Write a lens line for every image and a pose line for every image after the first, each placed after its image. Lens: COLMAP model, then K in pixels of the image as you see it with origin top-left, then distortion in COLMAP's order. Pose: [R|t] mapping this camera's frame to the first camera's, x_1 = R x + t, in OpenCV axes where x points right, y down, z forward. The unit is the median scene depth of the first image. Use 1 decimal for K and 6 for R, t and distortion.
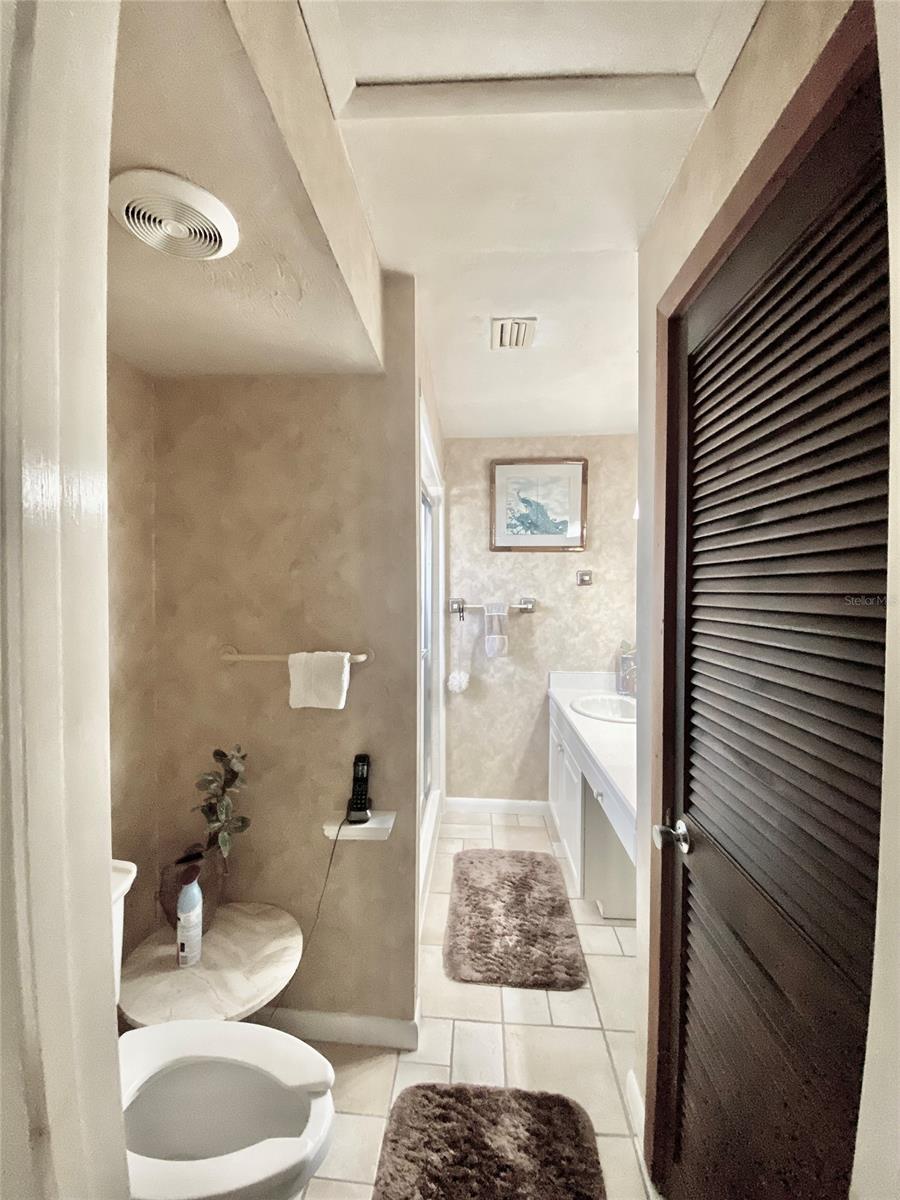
lens RADIAL K [[491.7, 0, 445.2], [0, 491.7, 597.5], [0, 0, 1]] dist [-0.007206, -0.006426]
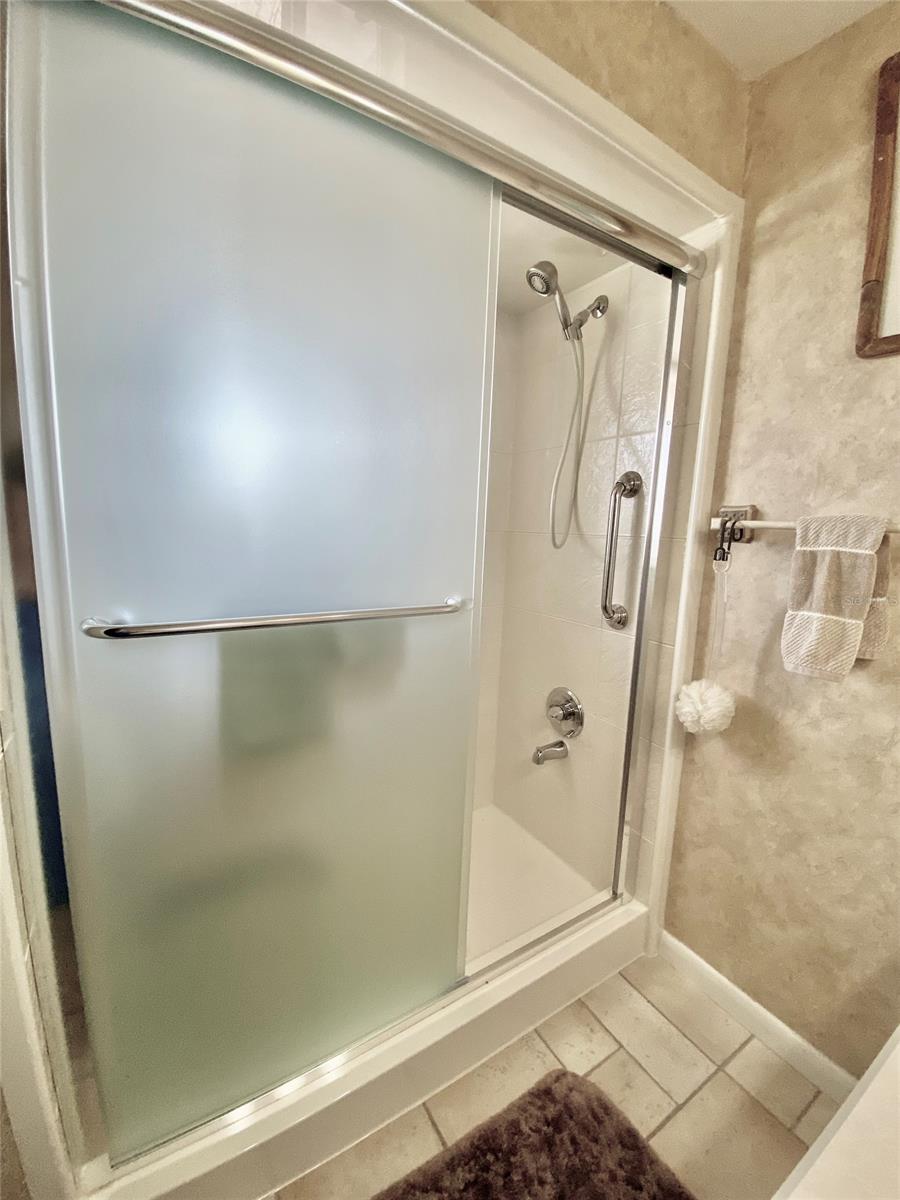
lens RADIAL K [[491.7, 0, 440.4], [0, 491.7, 599.8], [0, 0, 1]] dist [-0.007206, -0.006426]
pose [[0.573959, 0.150790, -0.804881, 0.216162], [-0.054865, 0.987772, 0.145930, 0.032763], [0.817044, -0.039598, 0.575214, 0.577837]]
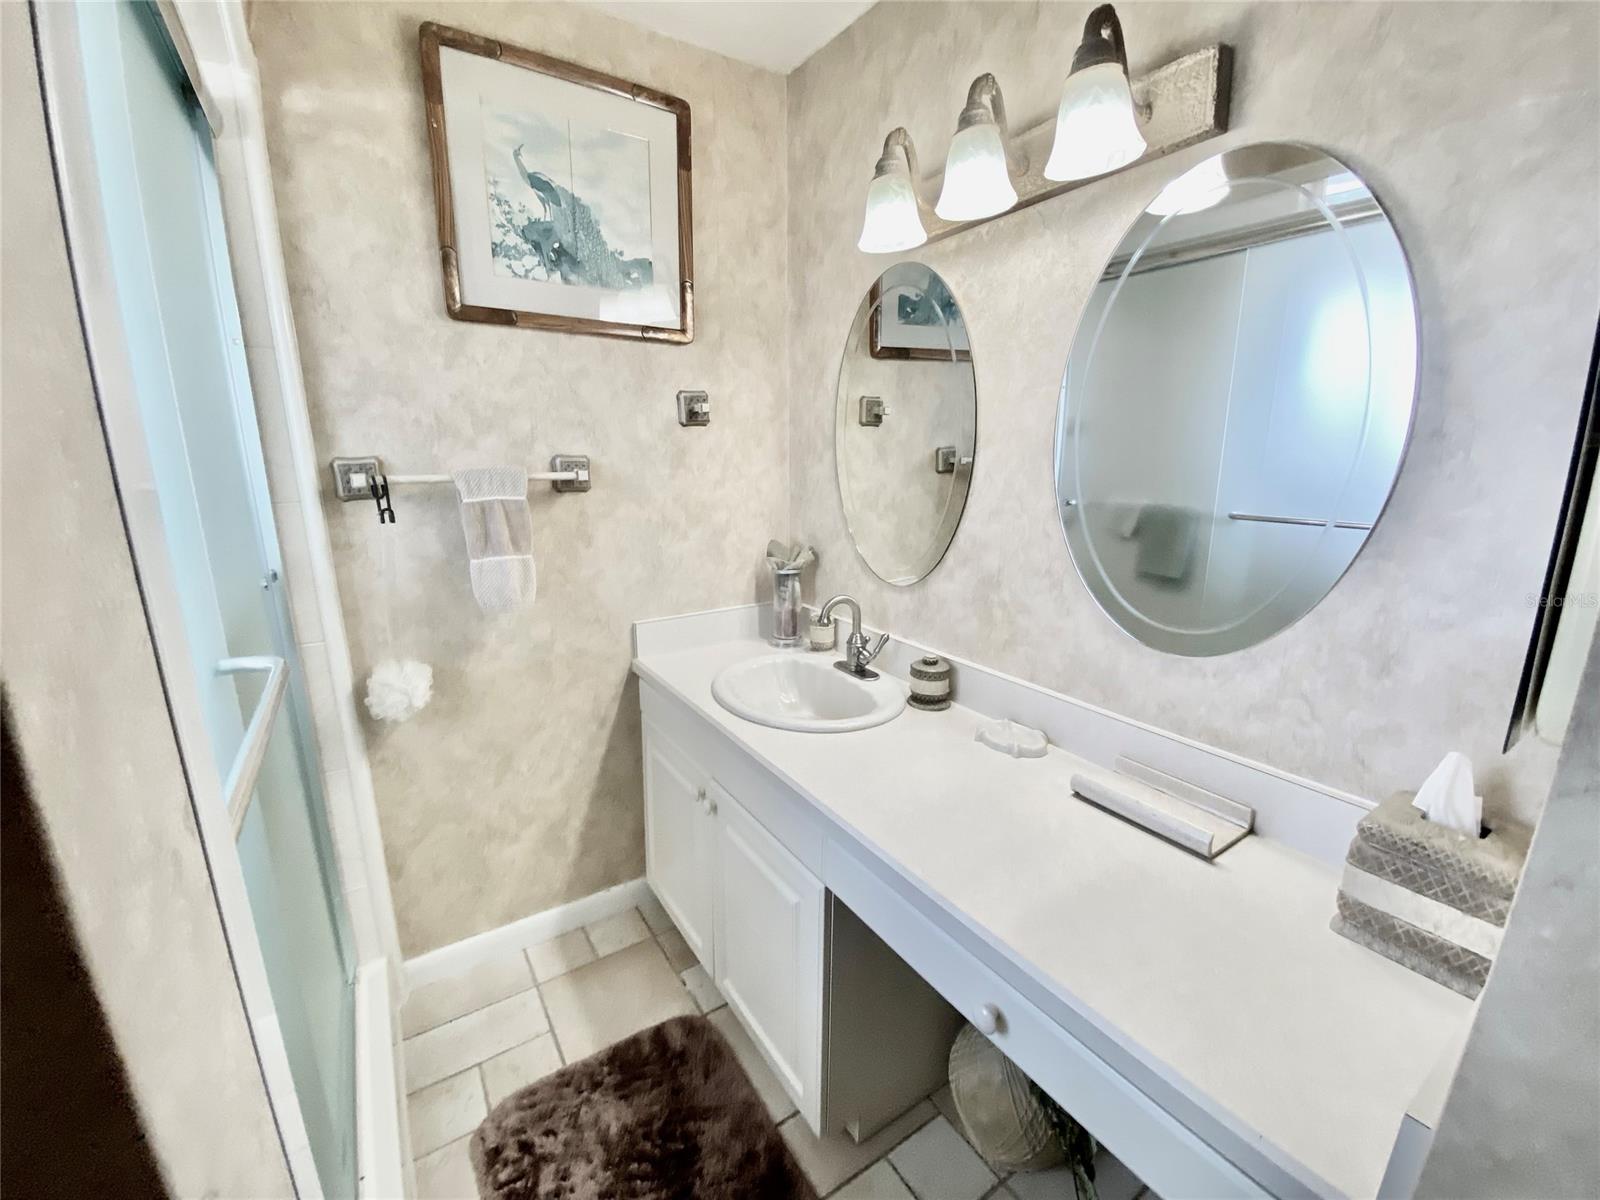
lens RADIAL K [[655.6, 0, 807.9], [0, 655.6, 607.5], [0, 0, 1]] dist [-0.007206, -0.006426]
pose [[0.794054, -0.141886, 0.591055, -0.010450], [0.008502, 0.974872, 0.222602, 0.006057], [-0.607788, -0.171732, 0.775308, 0.445312]]
